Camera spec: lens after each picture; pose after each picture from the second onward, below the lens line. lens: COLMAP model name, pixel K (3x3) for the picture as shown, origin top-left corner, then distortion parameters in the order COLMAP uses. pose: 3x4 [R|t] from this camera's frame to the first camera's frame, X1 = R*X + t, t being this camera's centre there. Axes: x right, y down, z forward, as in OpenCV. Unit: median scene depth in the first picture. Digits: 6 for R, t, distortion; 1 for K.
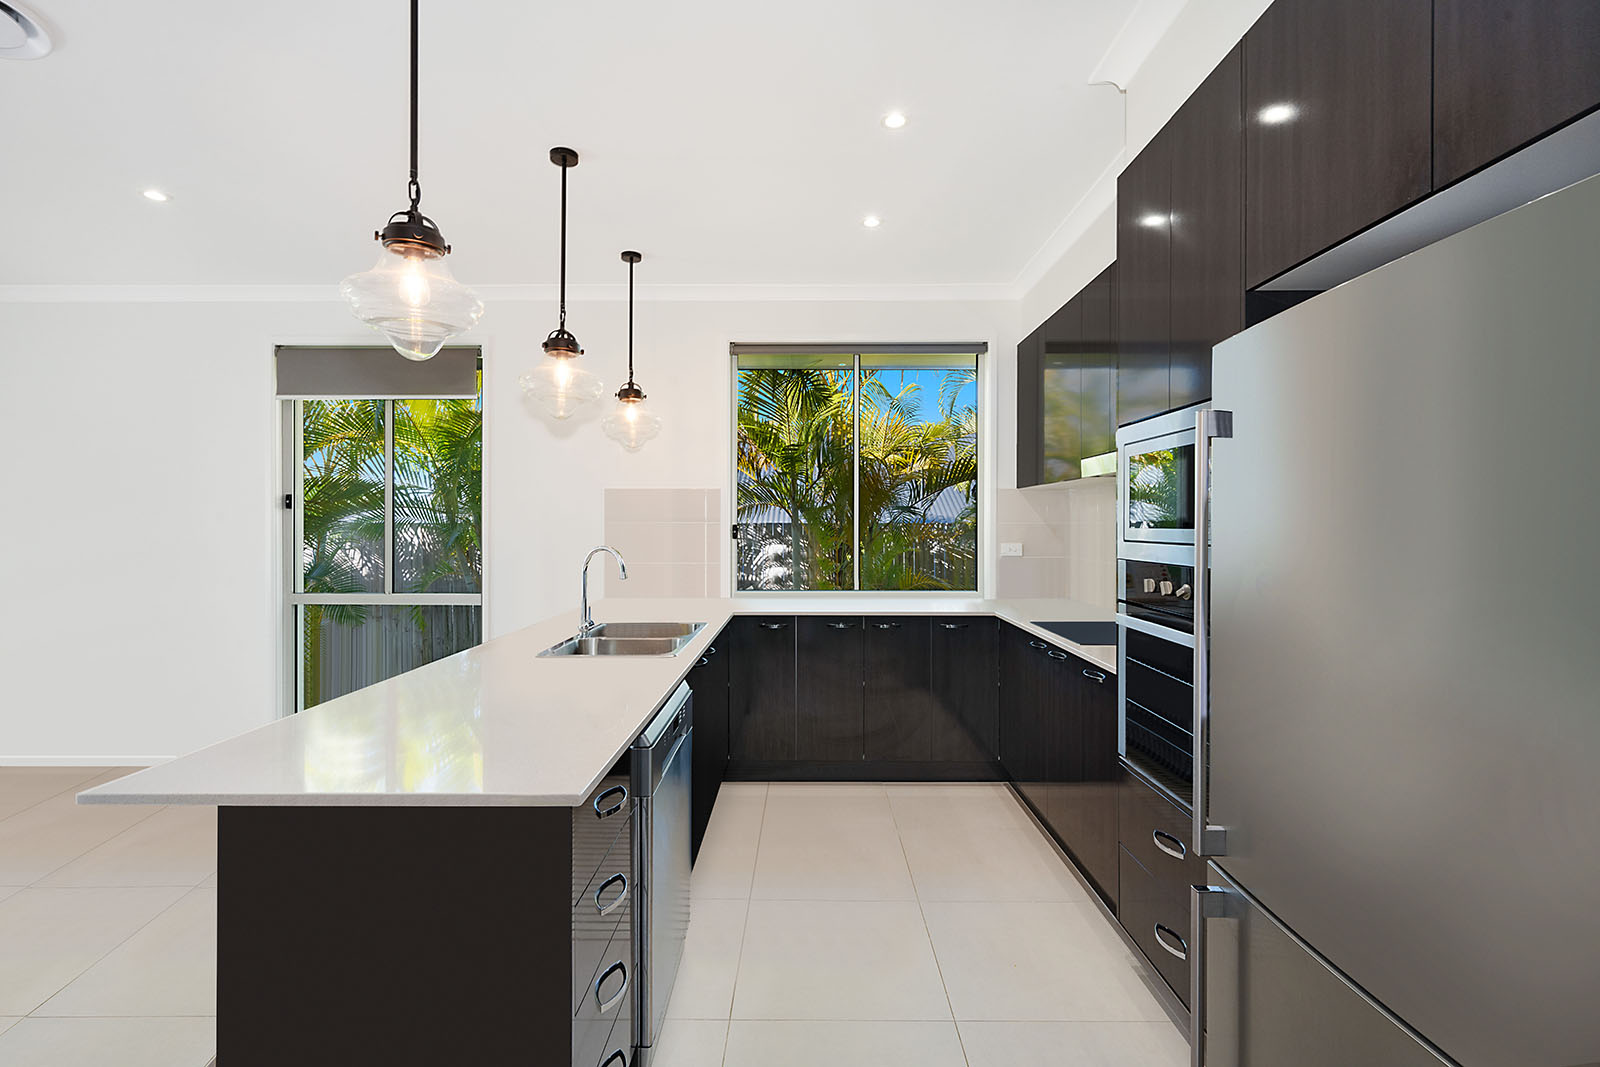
lens RADIAL K [[713.7, 0, 799.4], [0, 713.7, 516.0], [0, 0, 1]] dist [-0.003464, -0.000225]
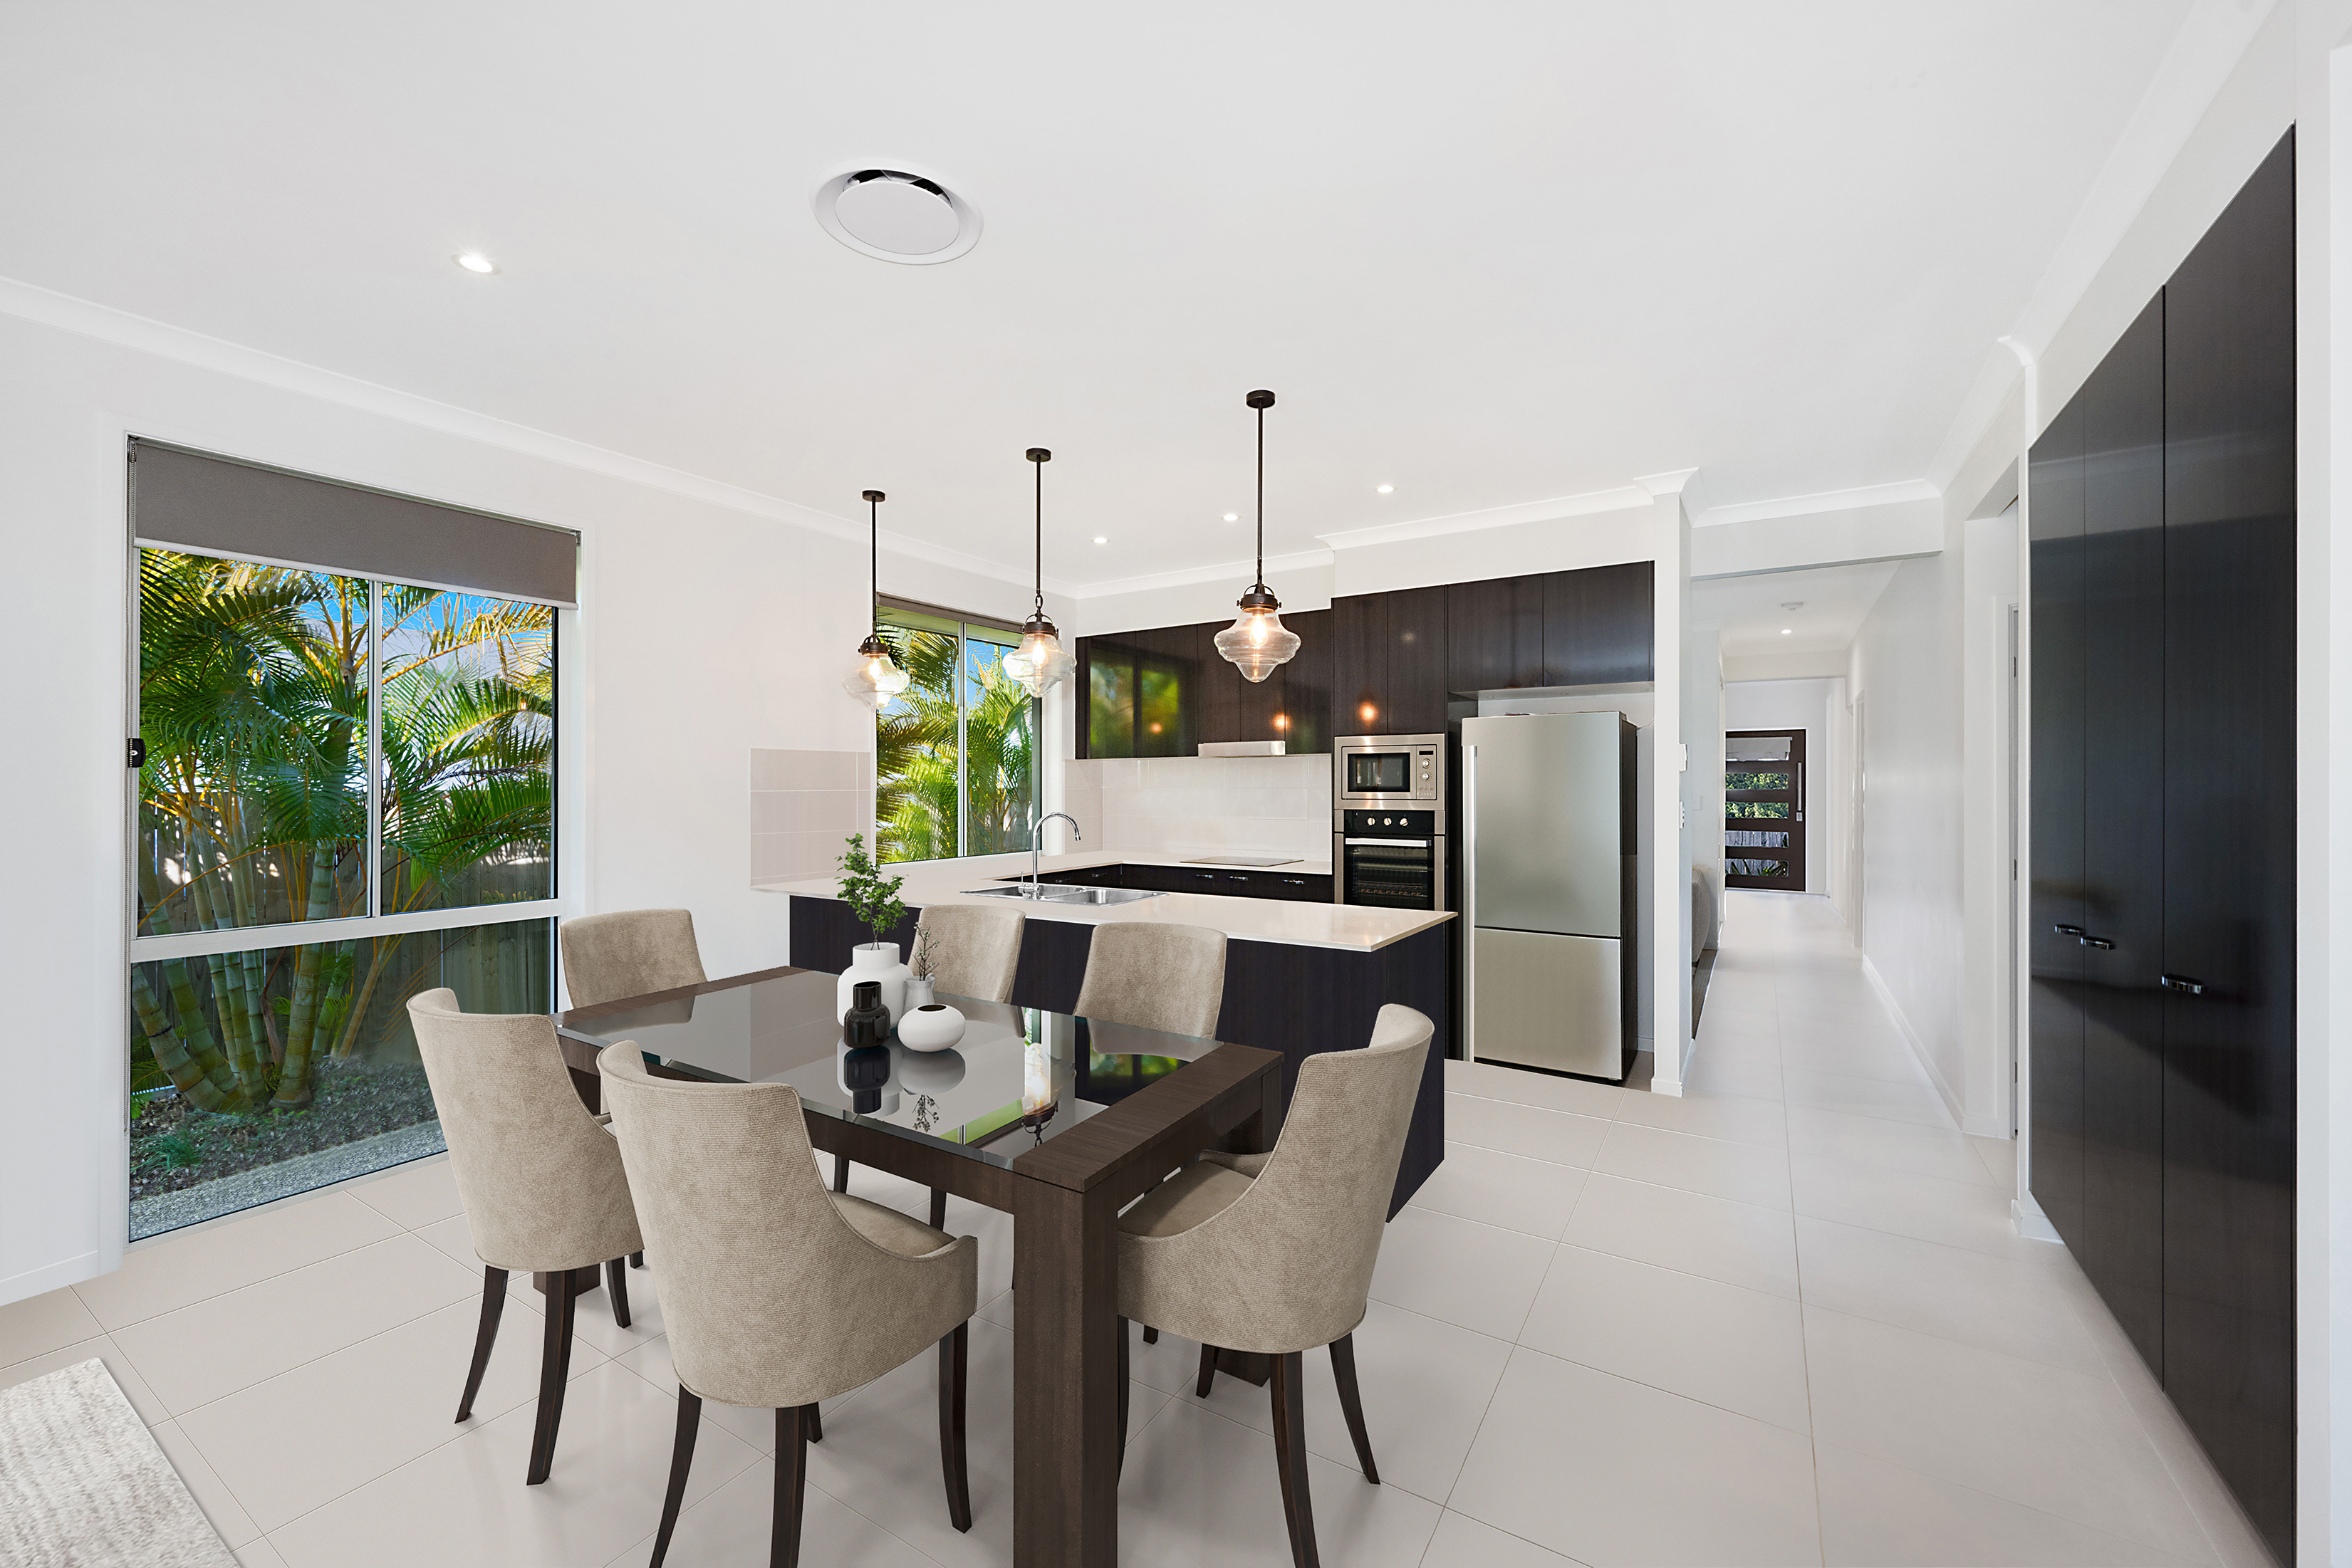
lens RADIAL K [[945.1, 0, 1176.5], [0, 945.1, 784.5], [0, 0, 1]] dist [-0.000533, -0.000456]
pose [[0.526401, 0.005823, 0.850217, -1.048893], [0.000016, 0.999976, -0.006858, 0.007912], [-0.850236, 0.003624, 0.526388, 0.045649]]
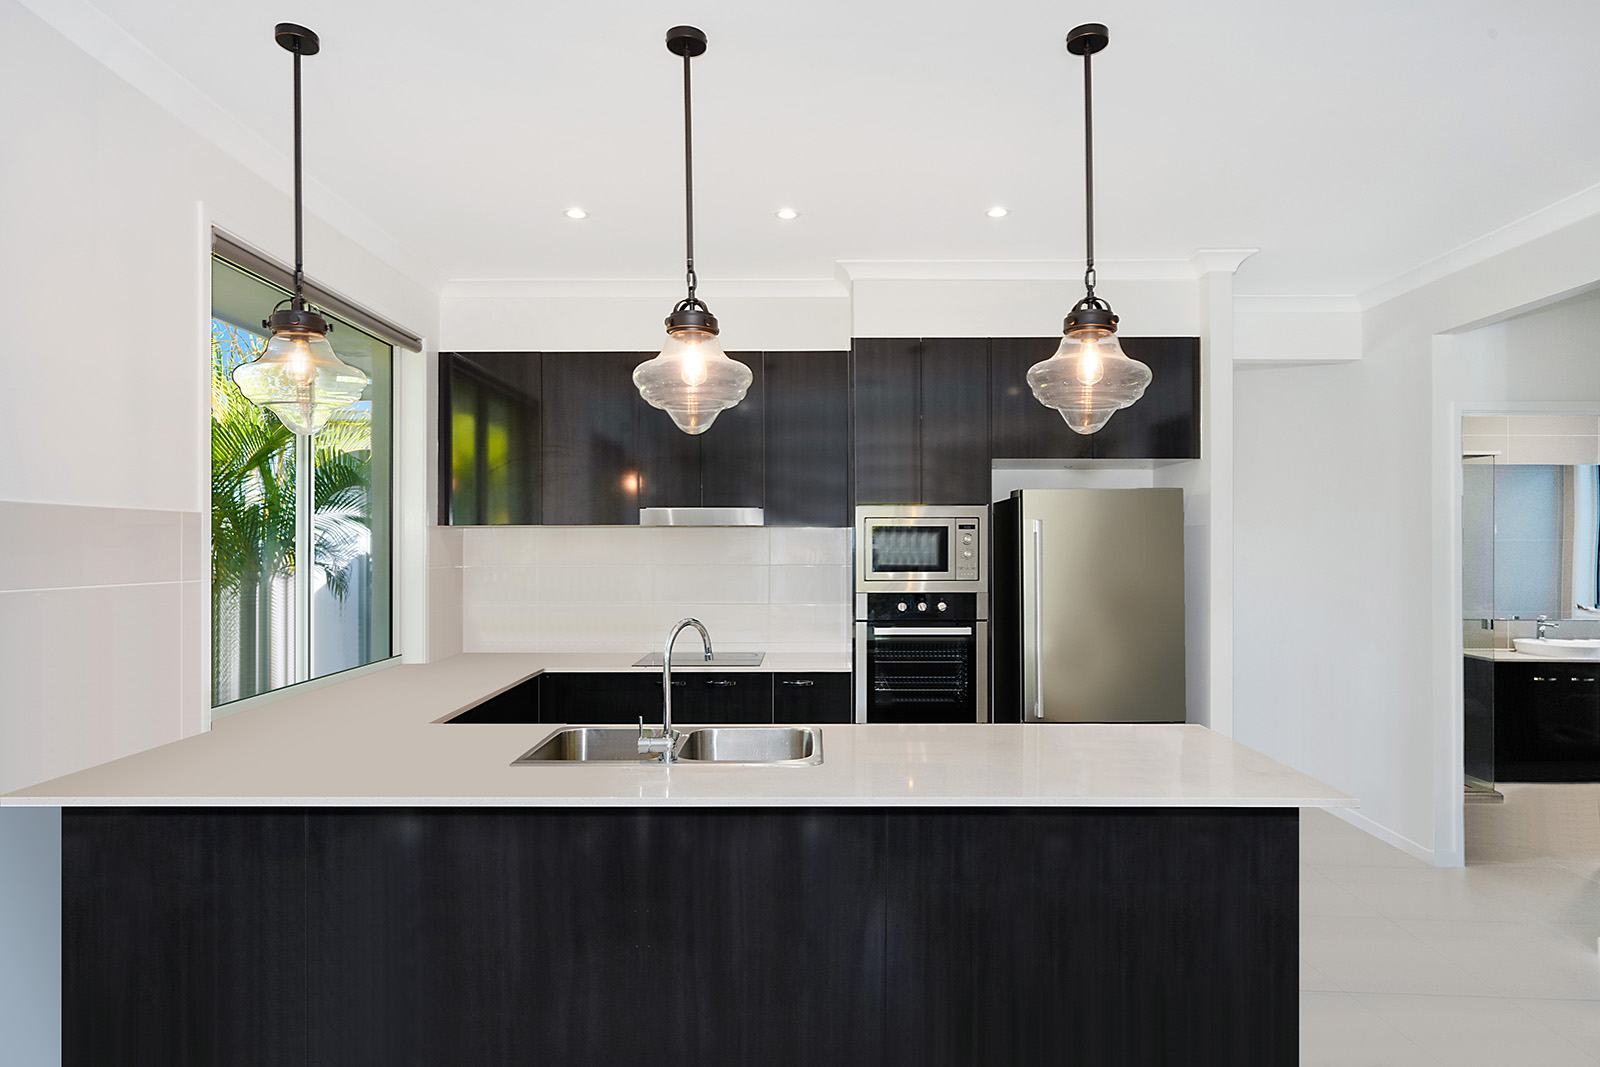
lens RADIAL K [[931.5, 0, 799.2], [0, 931.5, 548.1], [0, 0, 1]] dist [0.026827, 0.000382]
pose [[-0.016805, 0.009870, 0.999810, -0.957604], [0.002636, 0.999948, -0.009827, -0.001237], [-0.999855, 0.002470, -0.016830, 0.384635]]
